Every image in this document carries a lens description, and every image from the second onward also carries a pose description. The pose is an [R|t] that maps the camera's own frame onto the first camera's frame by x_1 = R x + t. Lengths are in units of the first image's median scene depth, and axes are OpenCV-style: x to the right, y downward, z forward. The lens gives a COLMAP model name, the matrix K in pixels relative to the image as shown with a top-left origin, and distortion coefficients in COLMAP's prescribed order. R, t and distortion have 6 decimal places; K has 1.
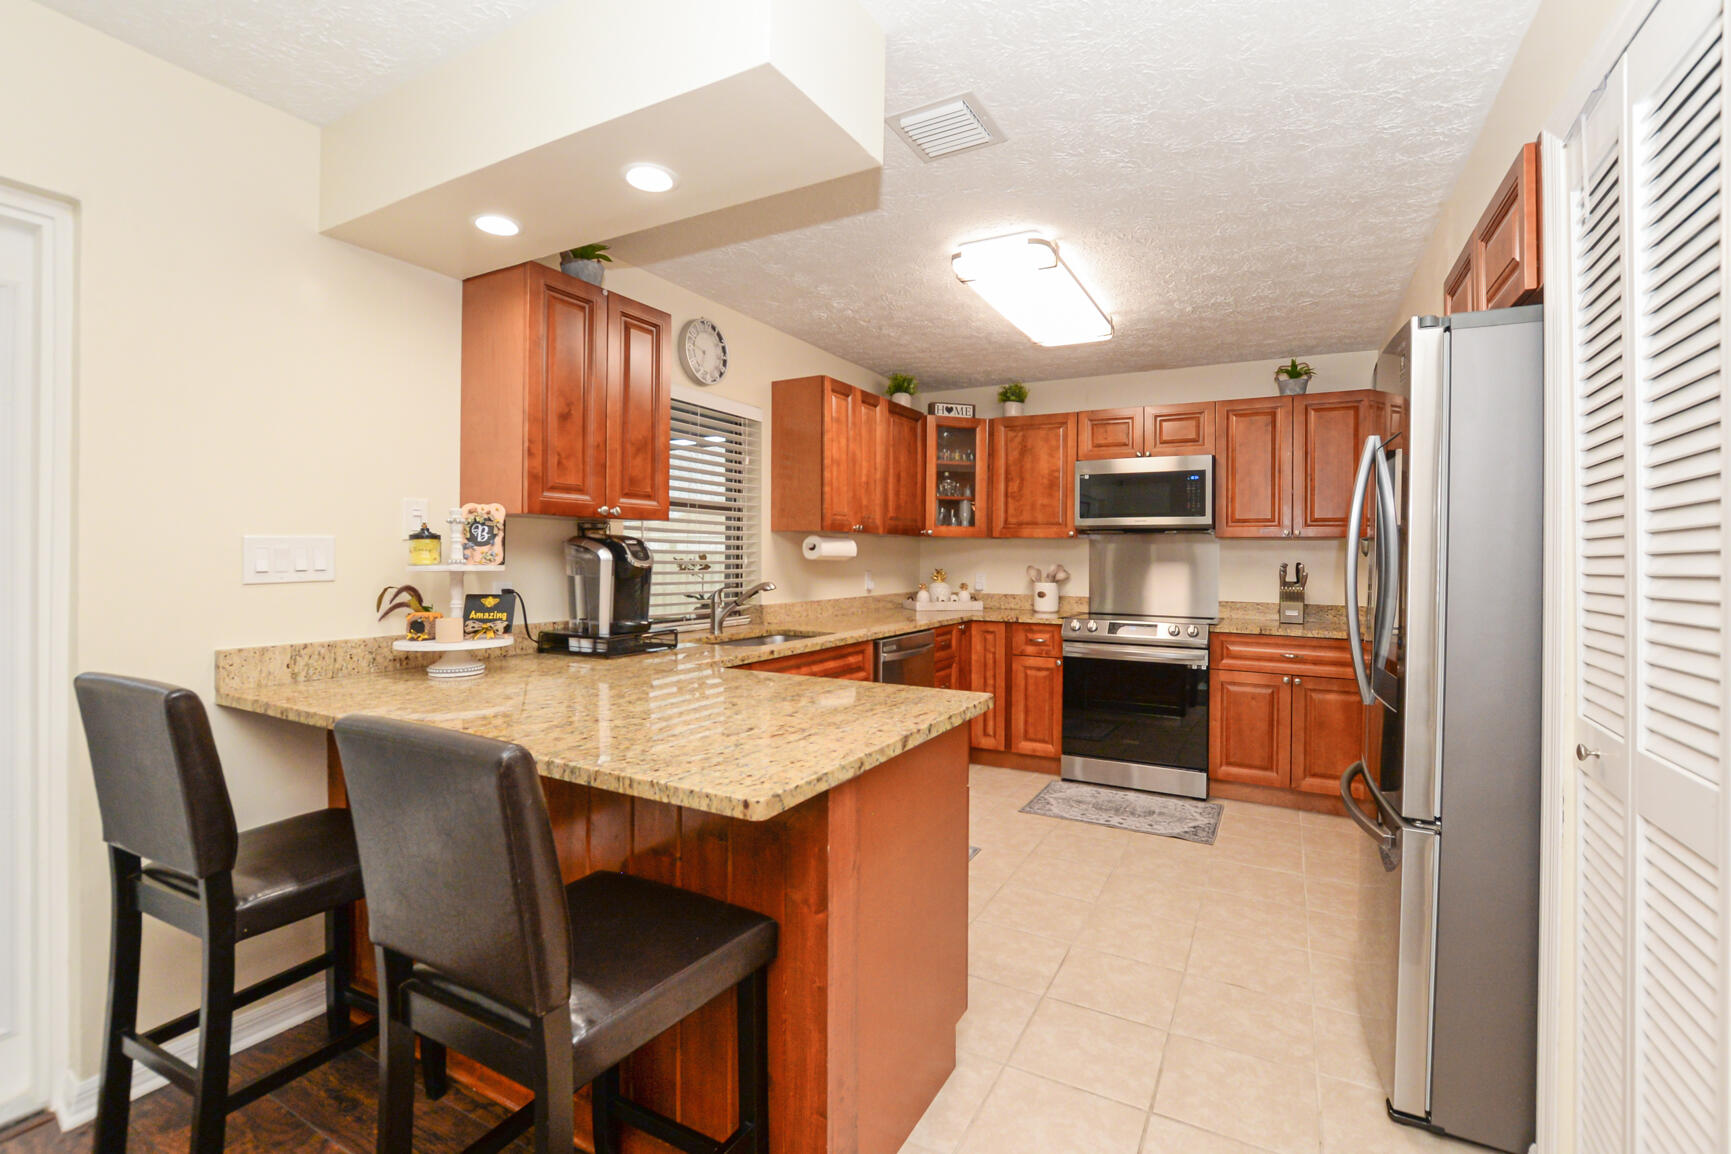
lens RADIAL K [[899.8, 0, 863.7], [0, 899.8, 546.0], [0, 0, 1]] dist [-0.013532, -0.000095]
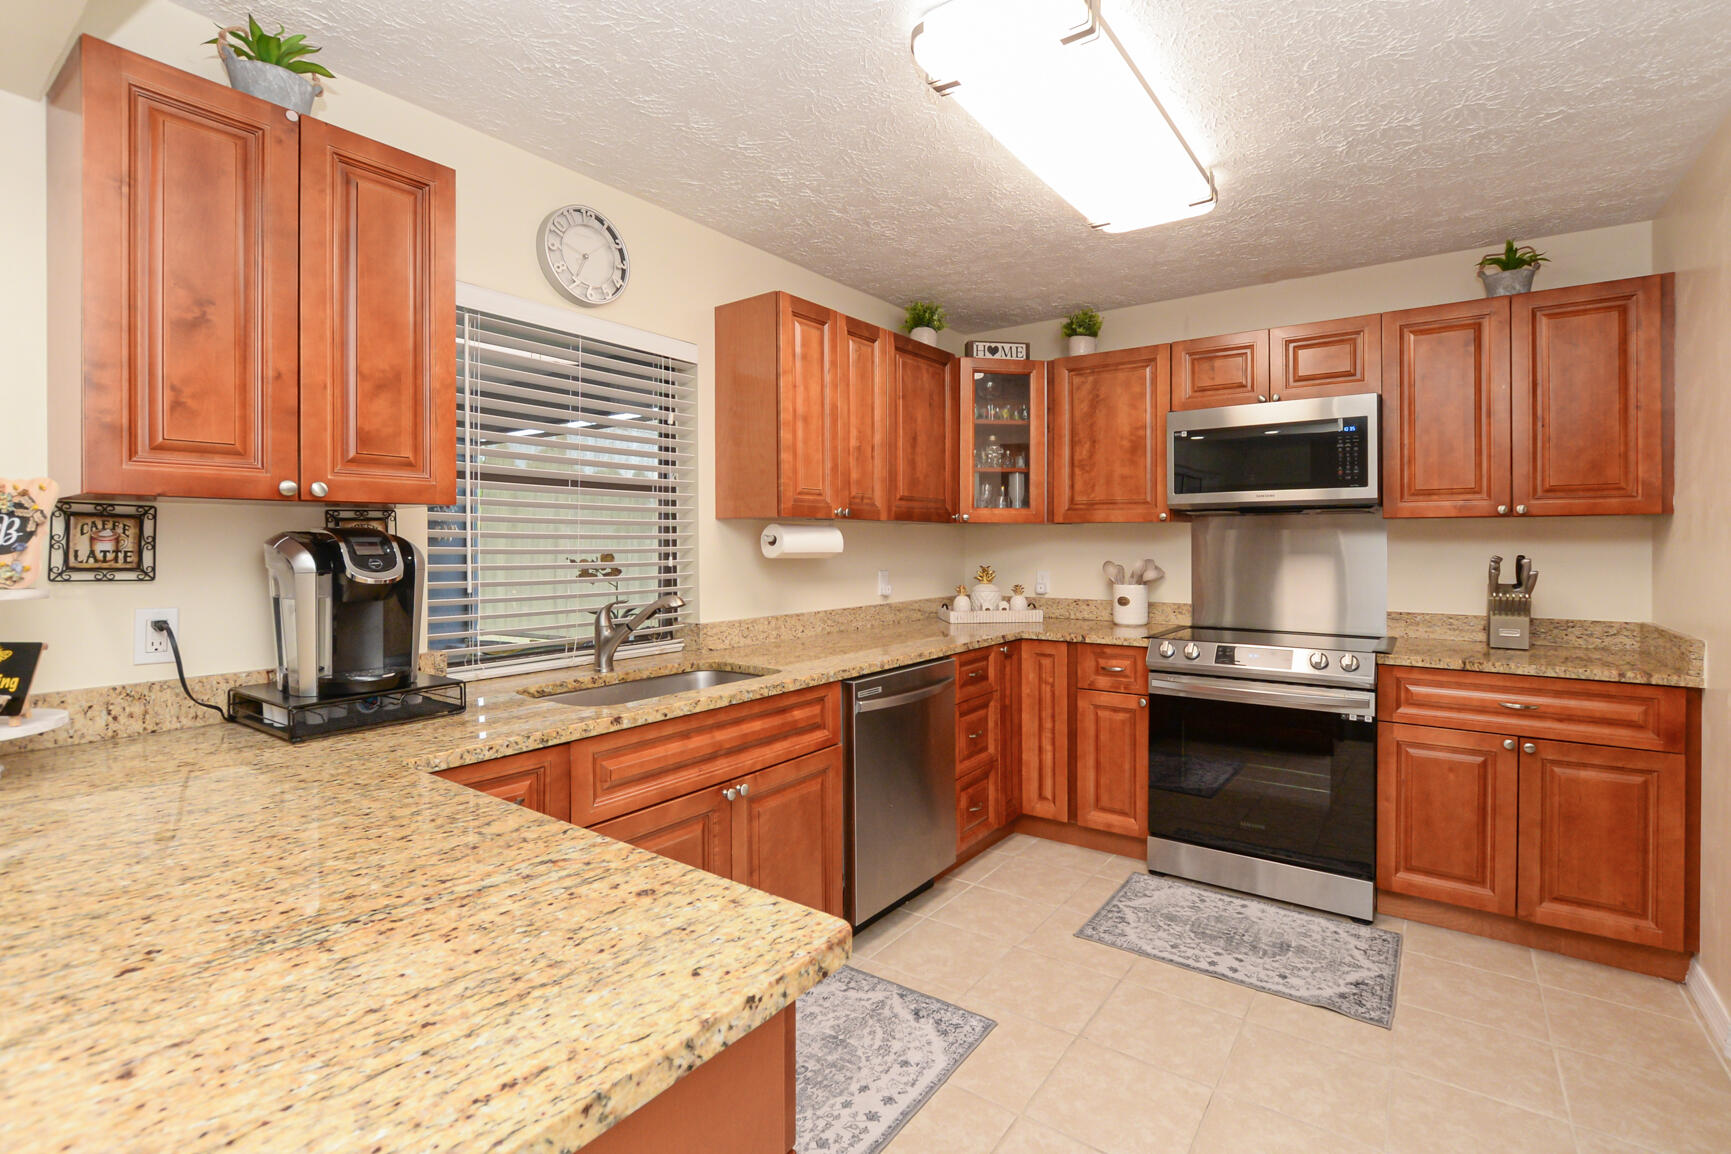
lens RADIAL K [[899.8, 0, 863.7], [0, 899.8, 546.0], [0, 0, 1]] dist [-0.013532, -0.000095]
pose [[0.991598, -0.011914, -0.128810, 0.098401], [0.013673, 0.999825, 0.012782, -0.002604], [0.128635, -0.014436, 0.991587, 0.301197]]
